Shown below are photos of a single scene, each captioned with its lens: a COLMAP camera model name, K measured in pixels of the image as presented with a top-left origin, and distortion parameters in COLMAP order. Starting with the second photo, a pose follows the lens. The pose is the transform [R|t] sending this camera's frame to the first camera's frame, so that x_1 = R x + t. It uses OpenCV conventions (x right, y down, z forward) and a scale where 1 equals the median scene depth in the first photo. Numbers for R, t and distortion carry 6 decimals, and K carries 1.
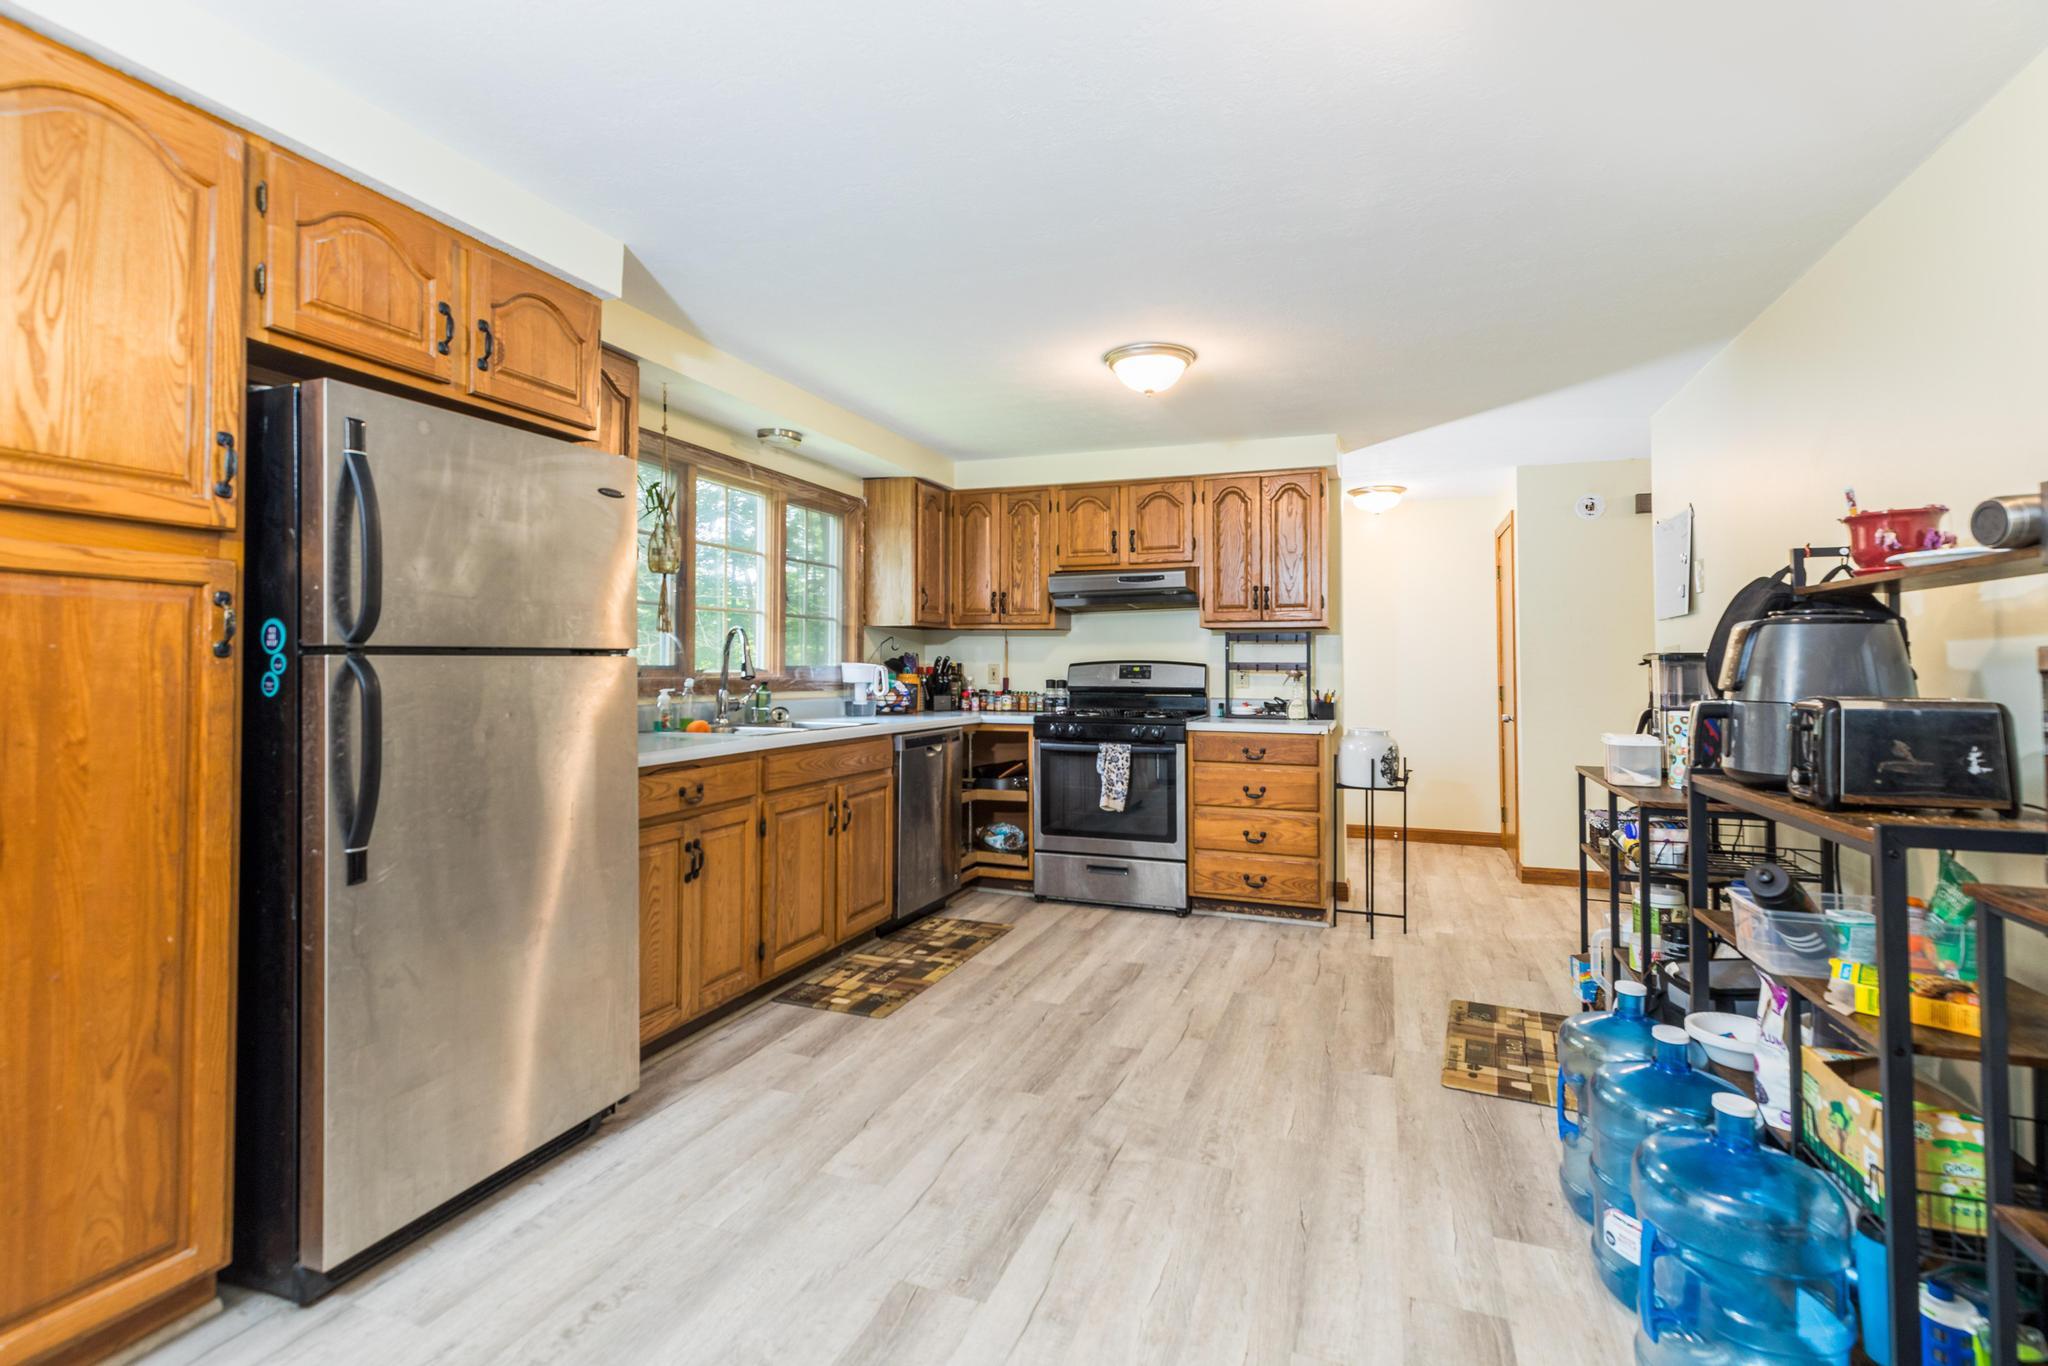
lens RADIAL K [[931.1, 0, 1020.2], [0, 931.1, 656.9], [0, 0, 1]] dist [0.006049, -0.000083]
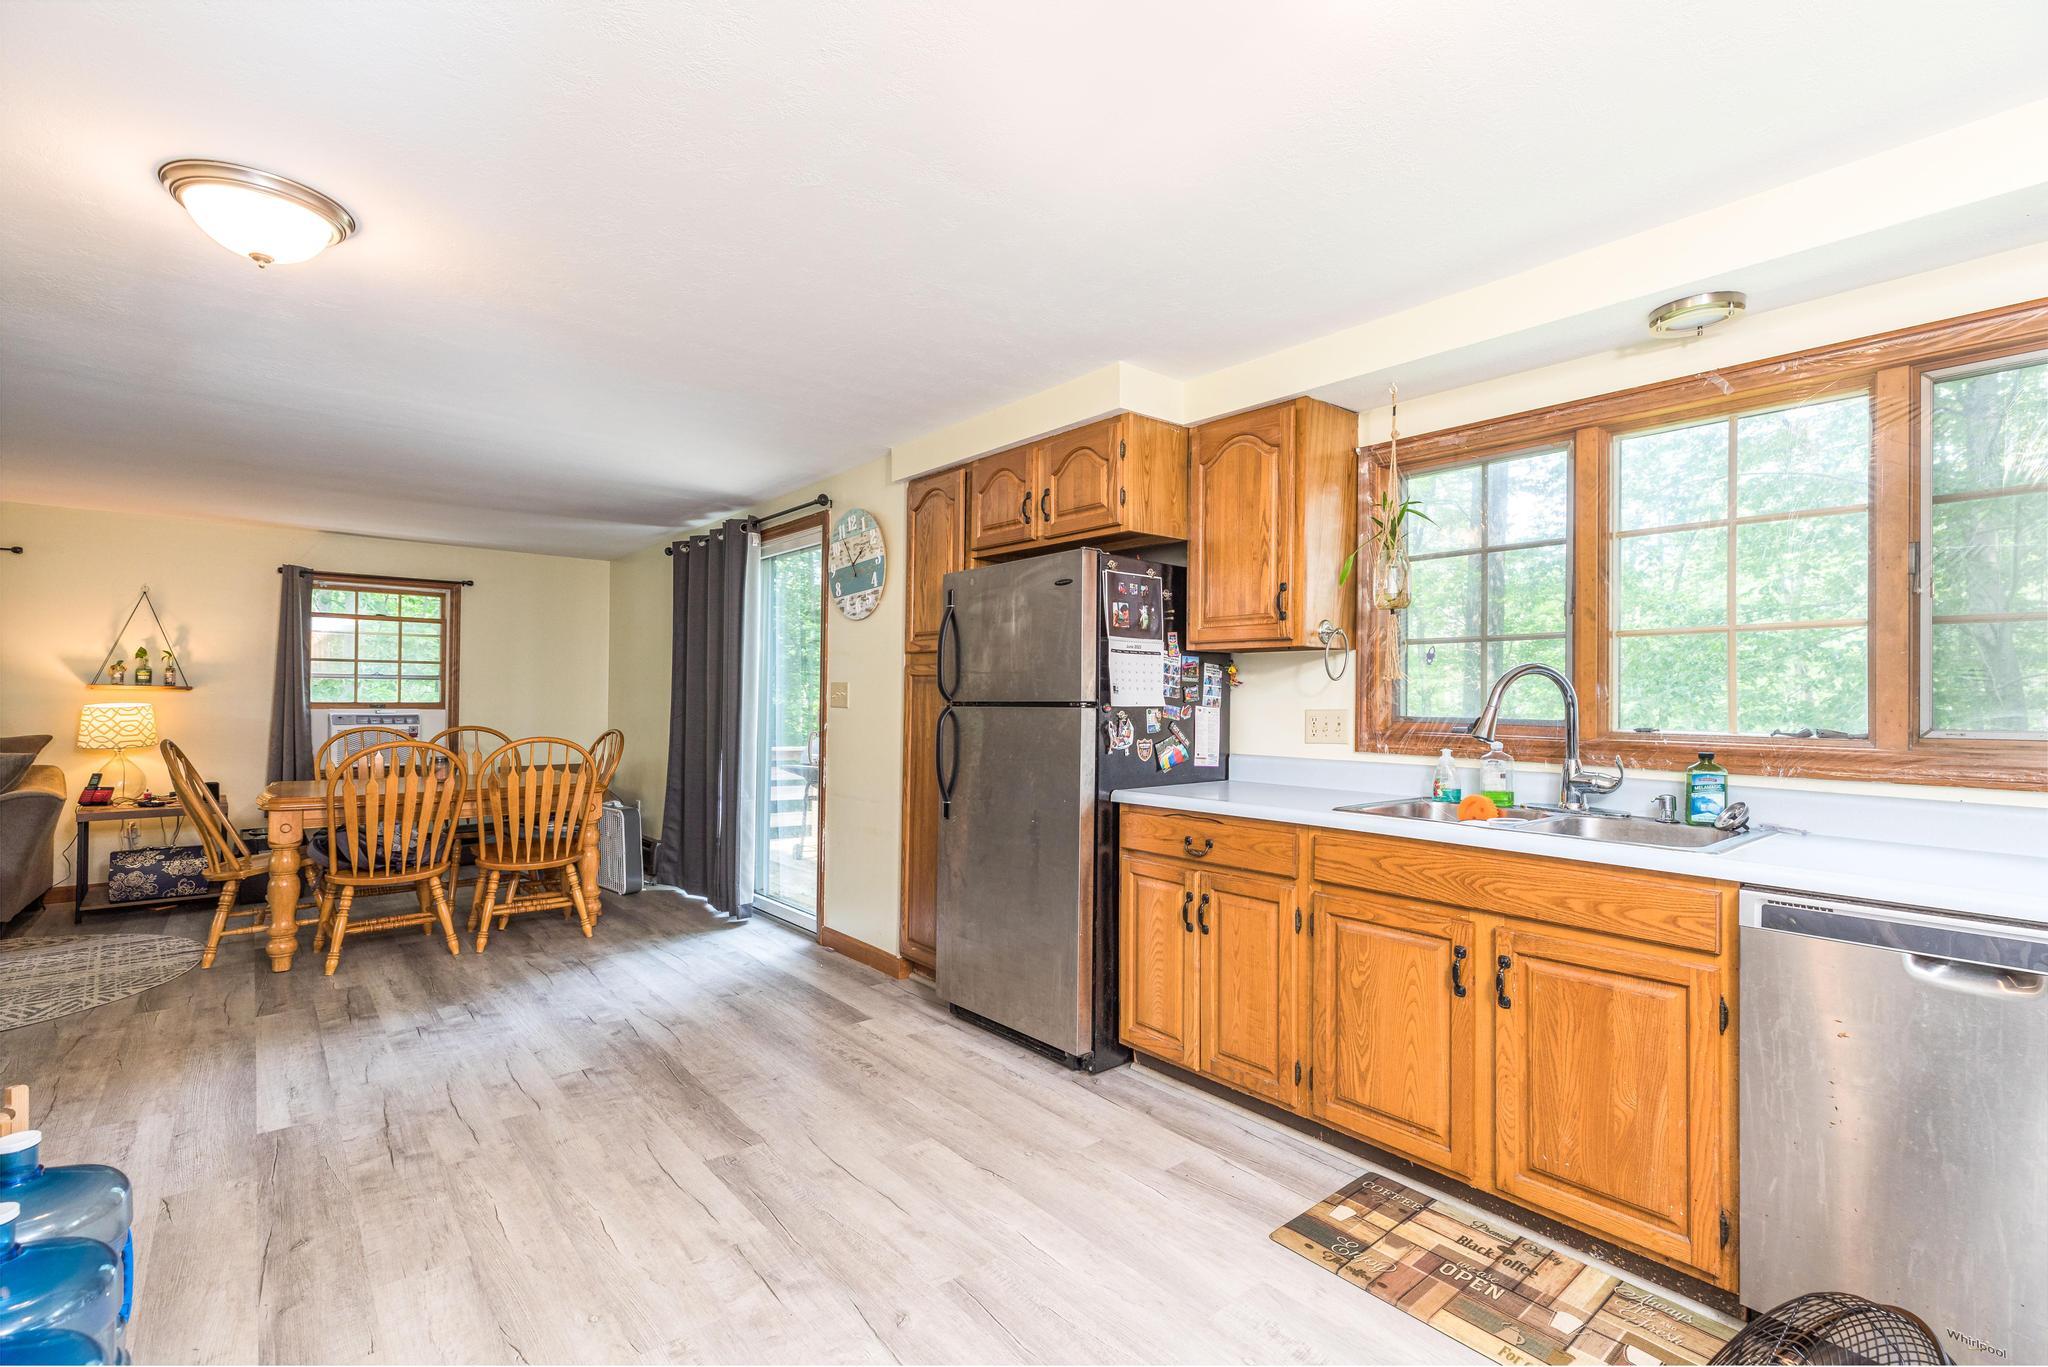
lens RADIAL K [[916.7, 0, 1020.4], [0, 916.7, 689.8], [0, 0, 1]] dist [0.004794, 0.000361]
pose [[-0.478580, -0.009278, -0.877995, 0.534454], [0.001097, 0.999937, -0.011165, -0.007971], [0.878043, -0.006307, -0.478540, 1.158416]]
